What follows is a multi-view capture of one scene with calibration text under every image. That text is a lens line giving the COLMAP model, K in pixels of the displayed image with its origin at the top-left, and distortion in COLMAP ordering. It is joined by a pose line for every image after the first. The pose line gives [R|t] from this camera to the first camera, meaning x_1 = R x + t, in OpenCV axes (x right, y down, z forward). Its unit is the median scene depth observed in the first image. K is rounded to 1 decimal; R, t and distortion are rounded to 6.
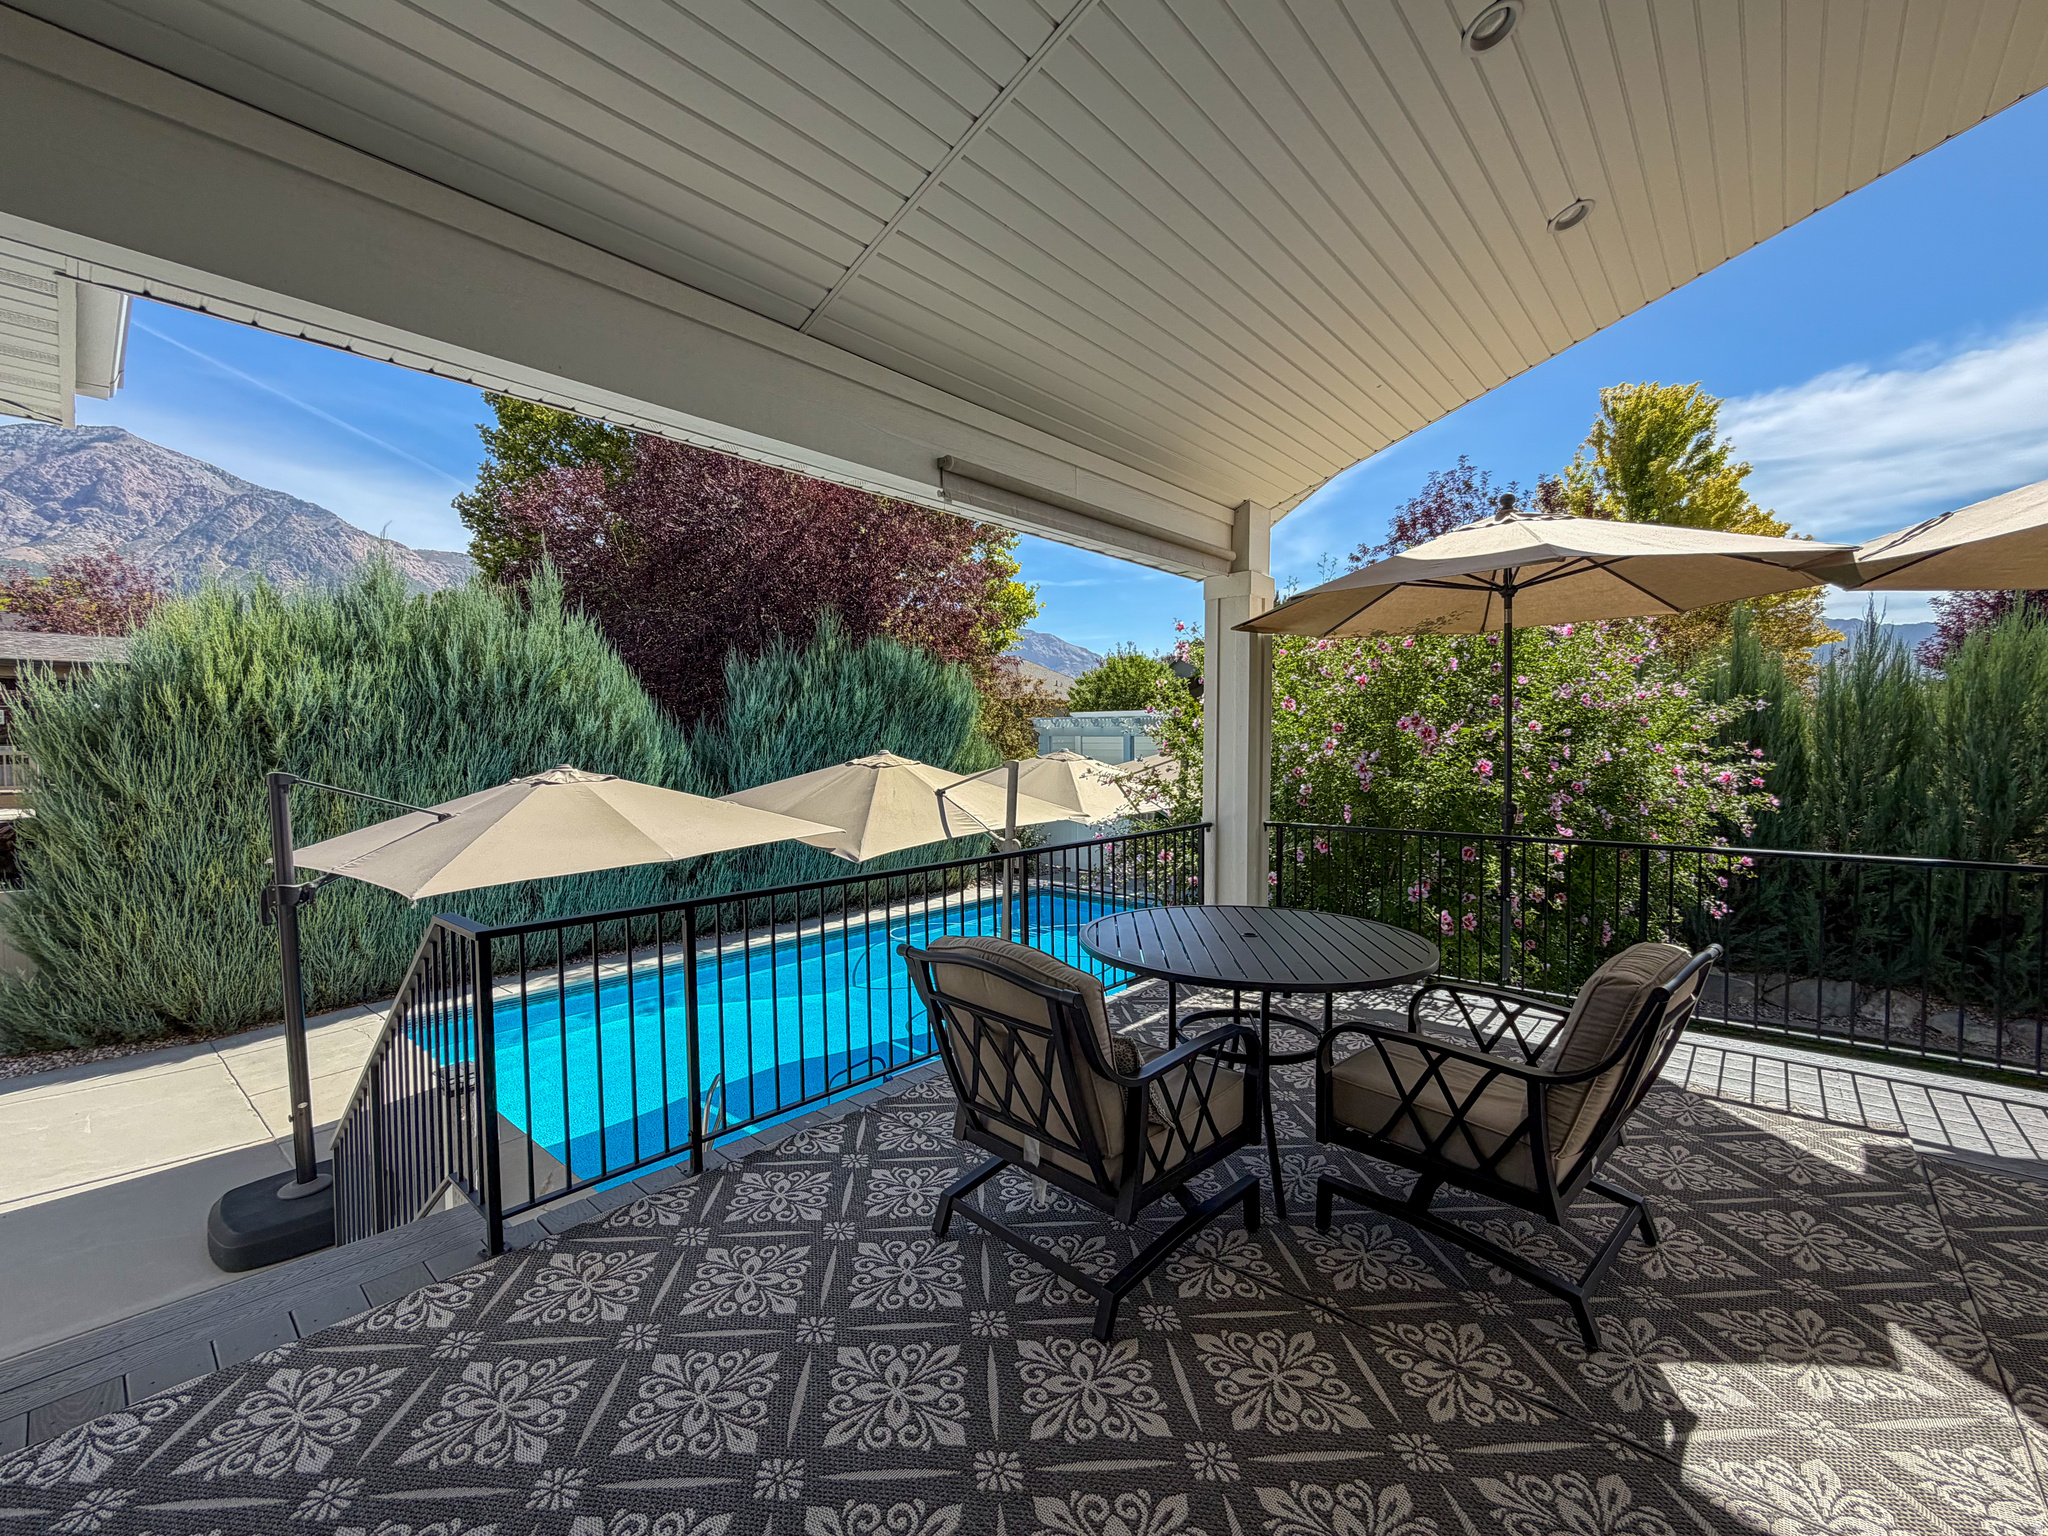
lens RADIAL K [[822.6, 0, 1013.5], [0, 822.6, 760.8], [0, 0, 1]] dist [-0.001233, -0.000104]
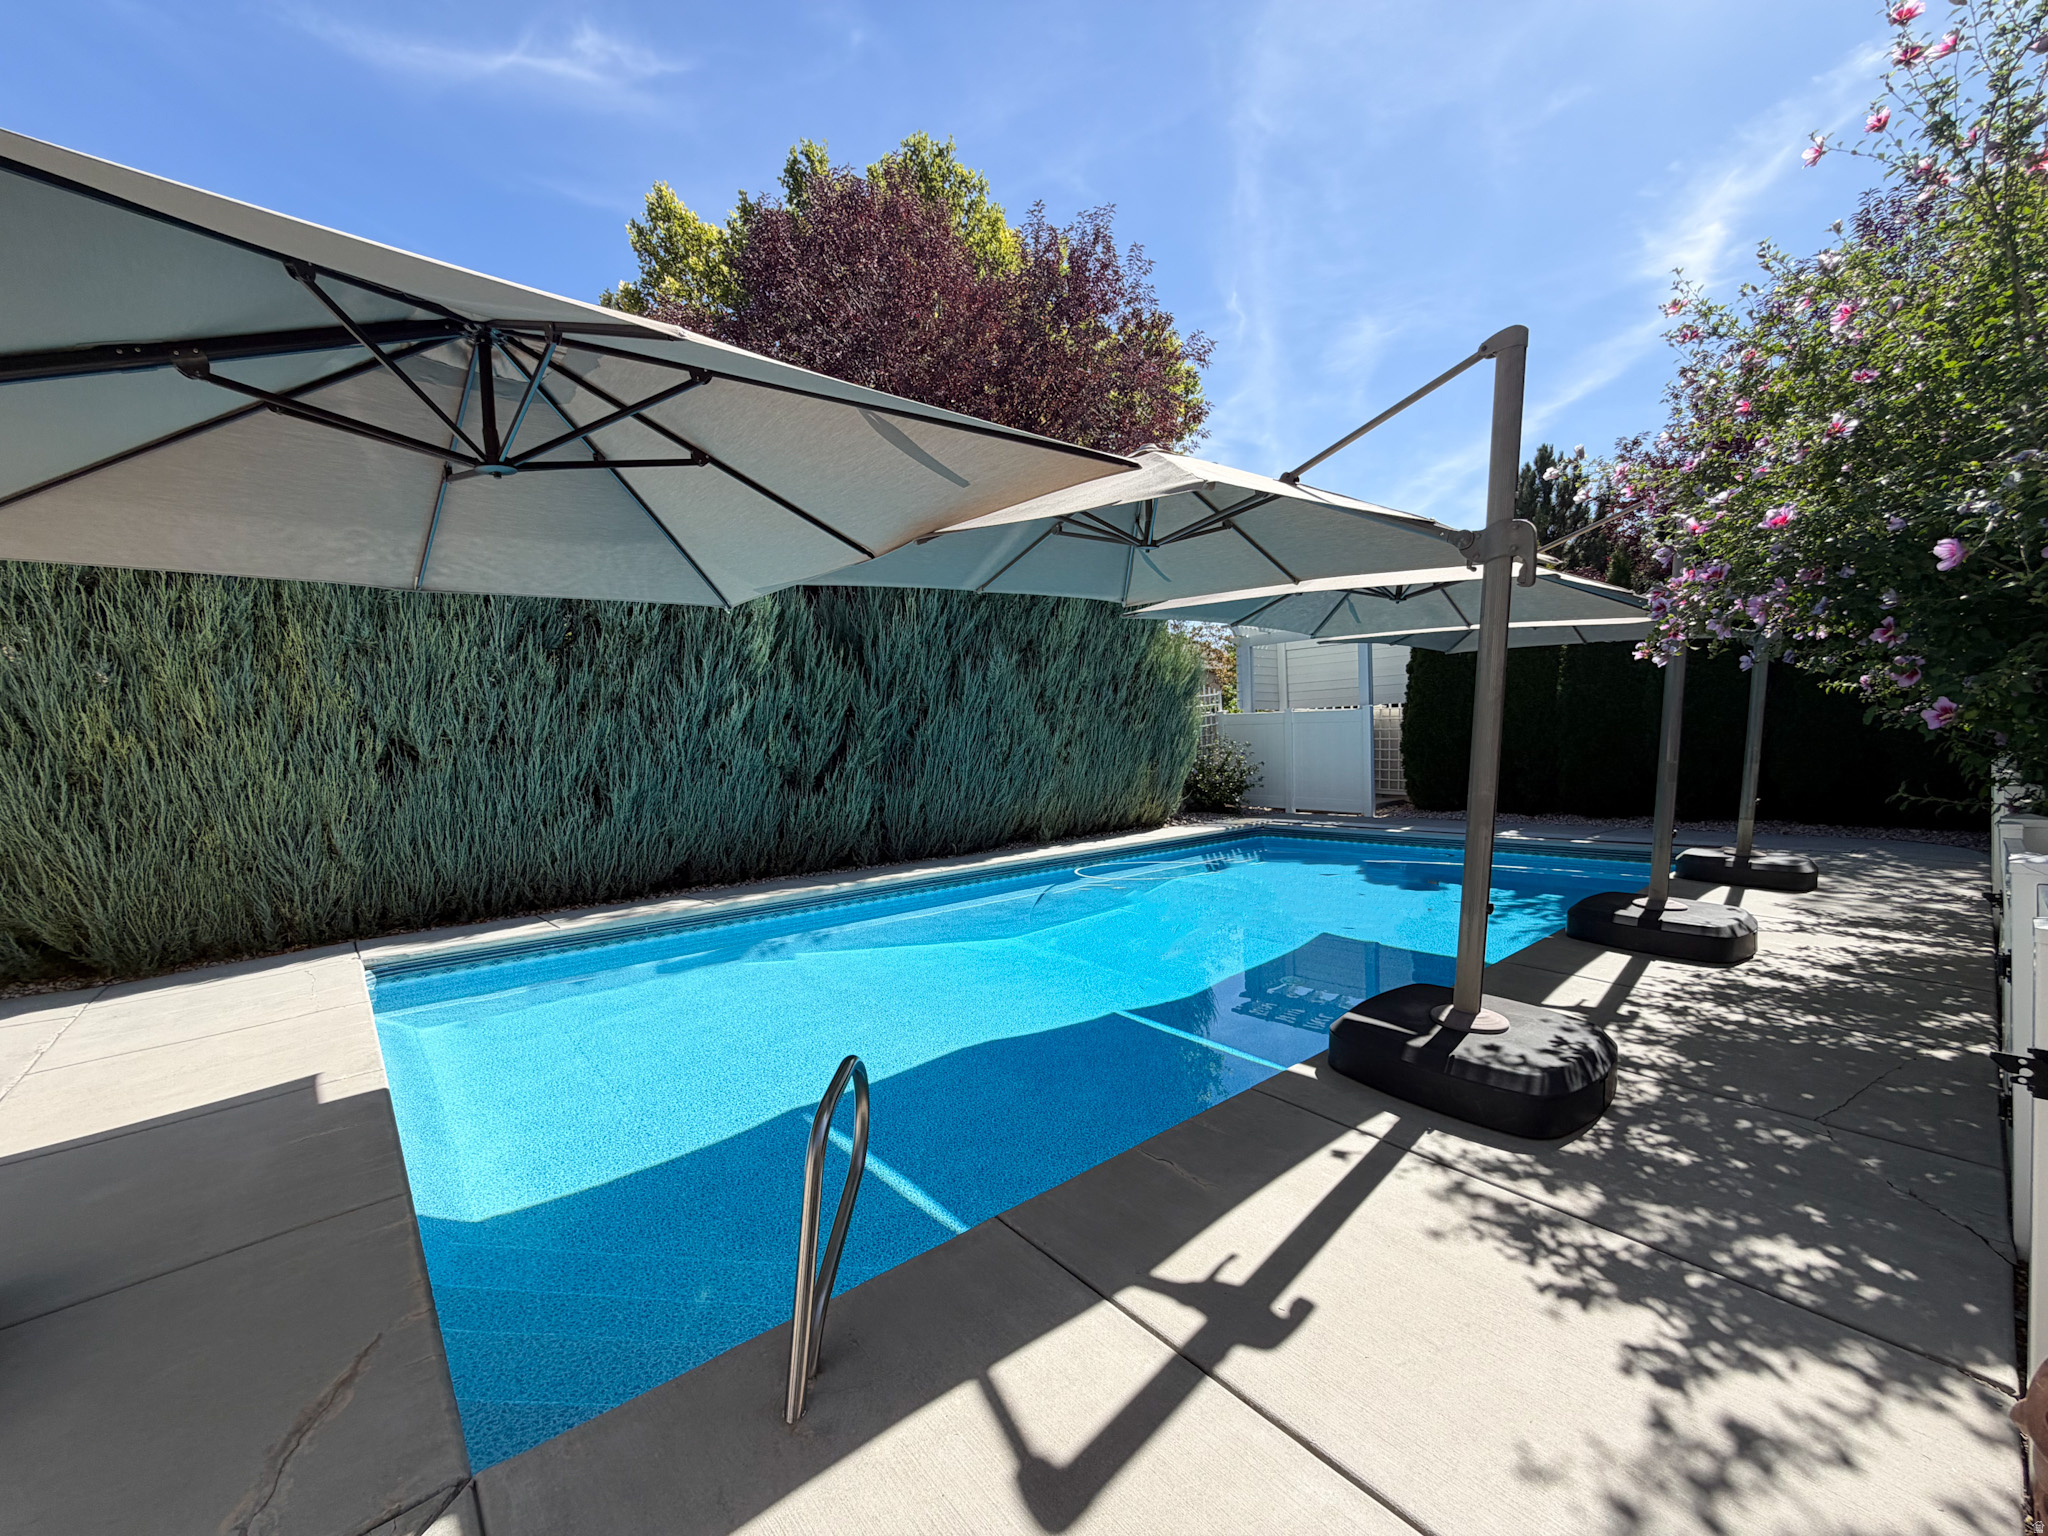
lens RADIAL K [[822.7, 0, 1024.0], [0, 822.7, 768.0], [0, 0, 1]] dist [0.000934, 0.000273]
pose [[0.990444, -0.017802, -0.136764, -0.164271], [0.020088, 0.999680, 0.015353, 0.171702], [0.136447, -0.017953, 0.990485, 0.449131]]
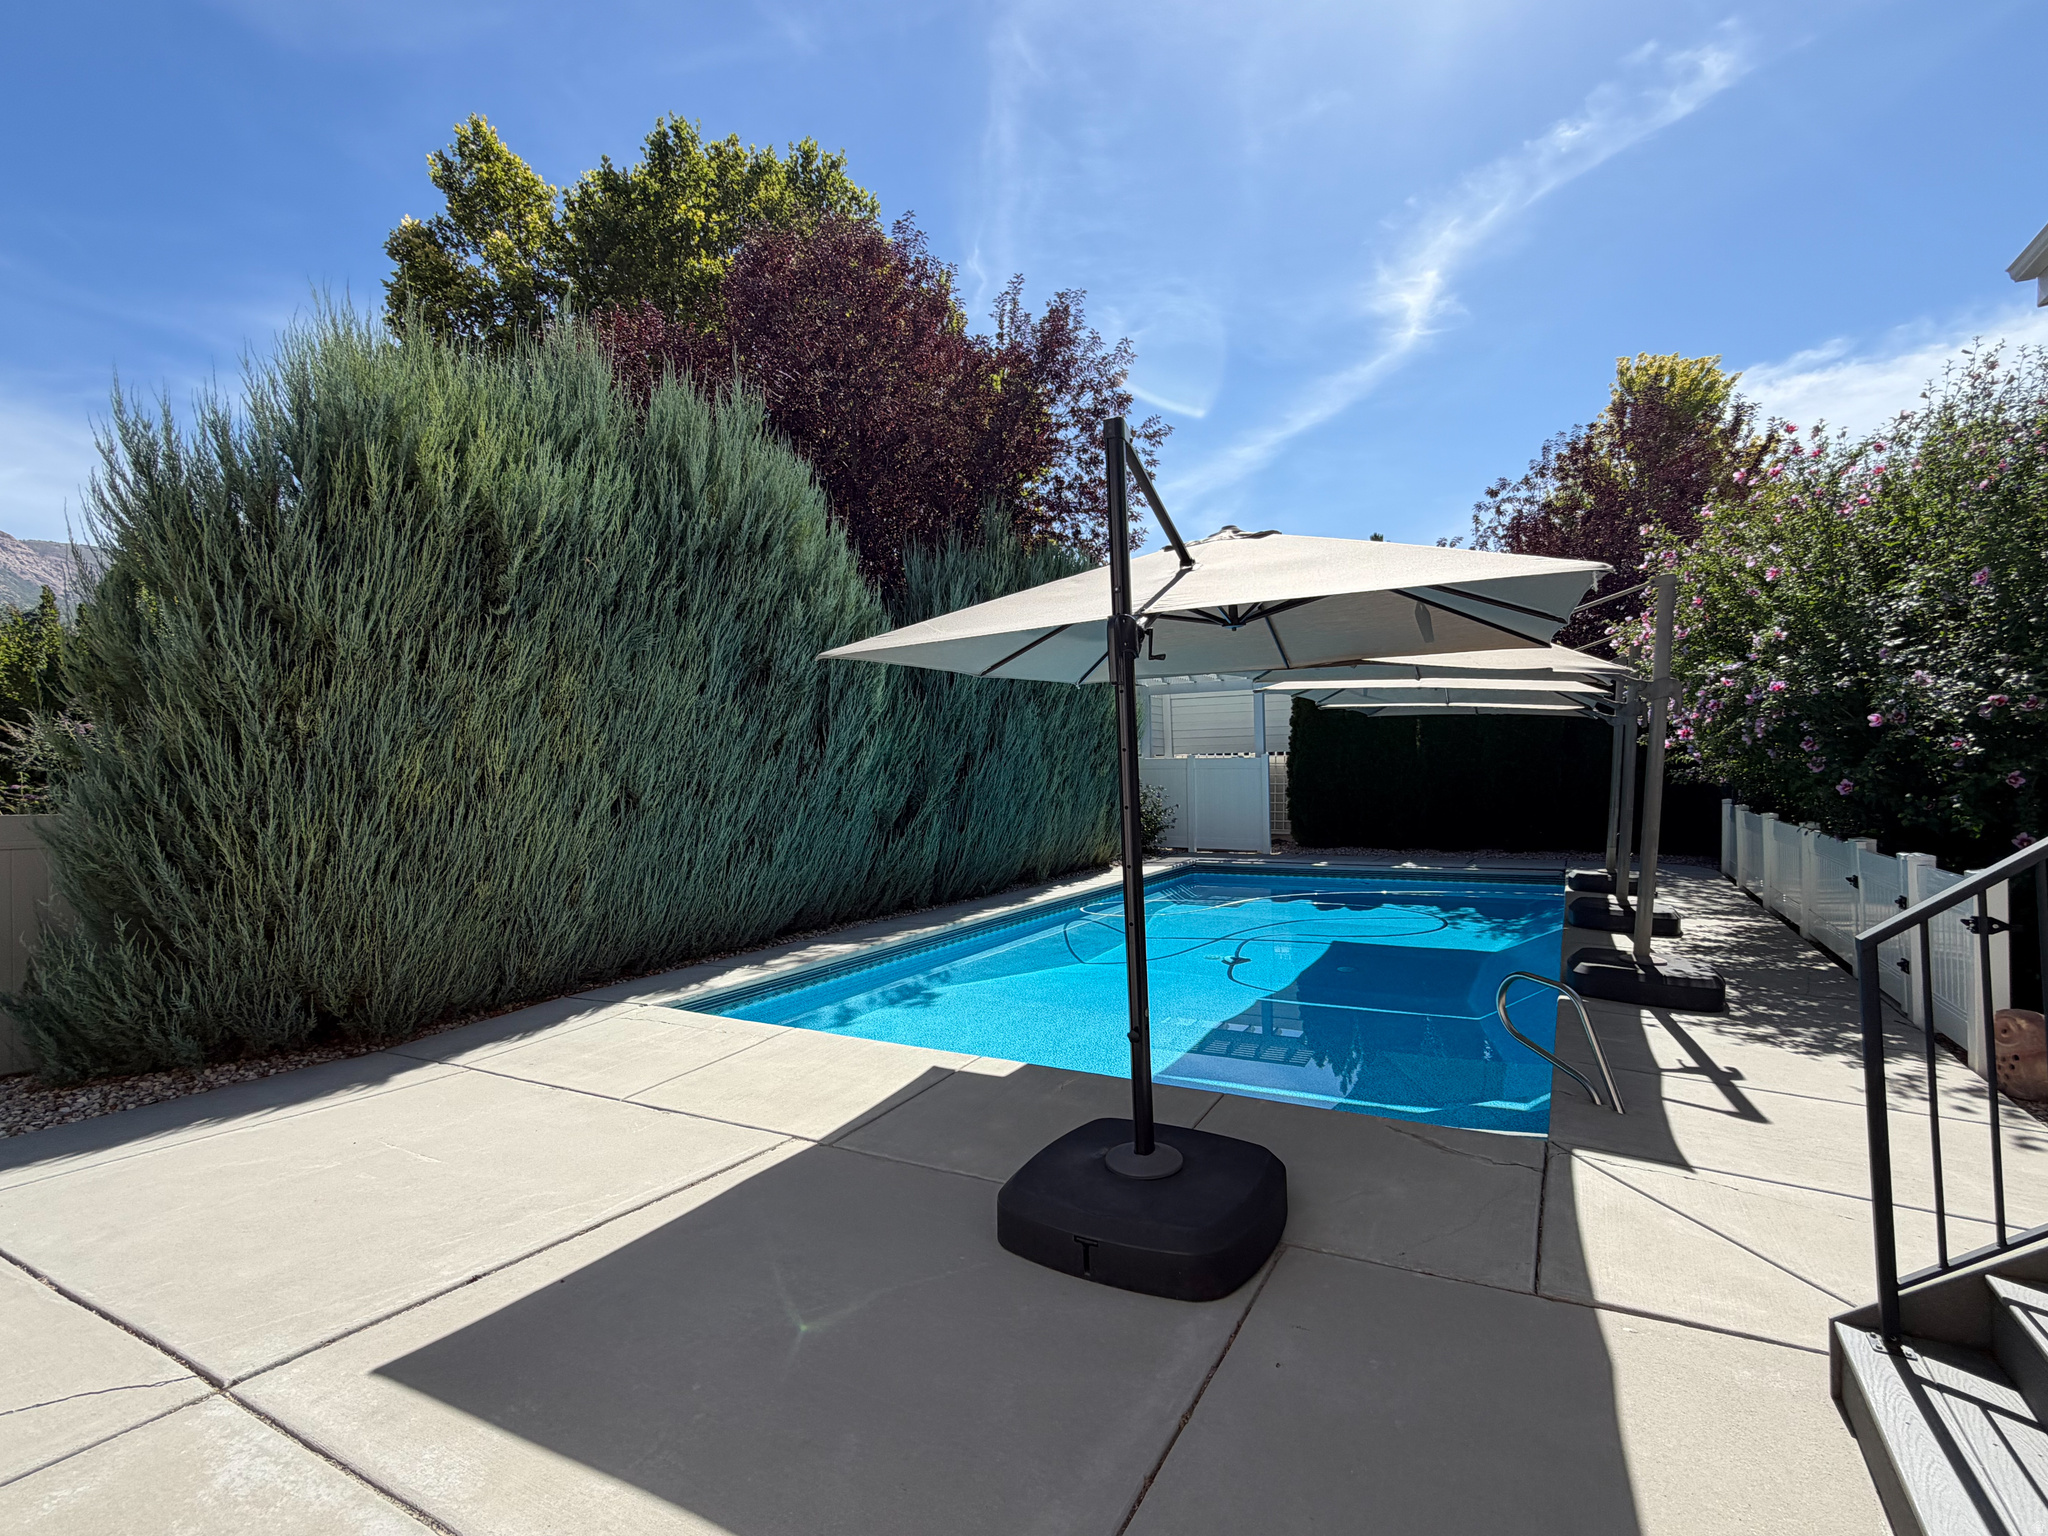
lens RADIAL K [[943.1, 0, 1034.8], [0, 943.1, 765.1], [0, 0, 1]] dist [0.004700, 0.000061]
pose [[0.979786, -0.010235, 0.199785, -0.636530], [0.015176, 0.999615, -0.023215, 0.151800], [-0.199470, 0.025778, 0.979565, 0.209554]]
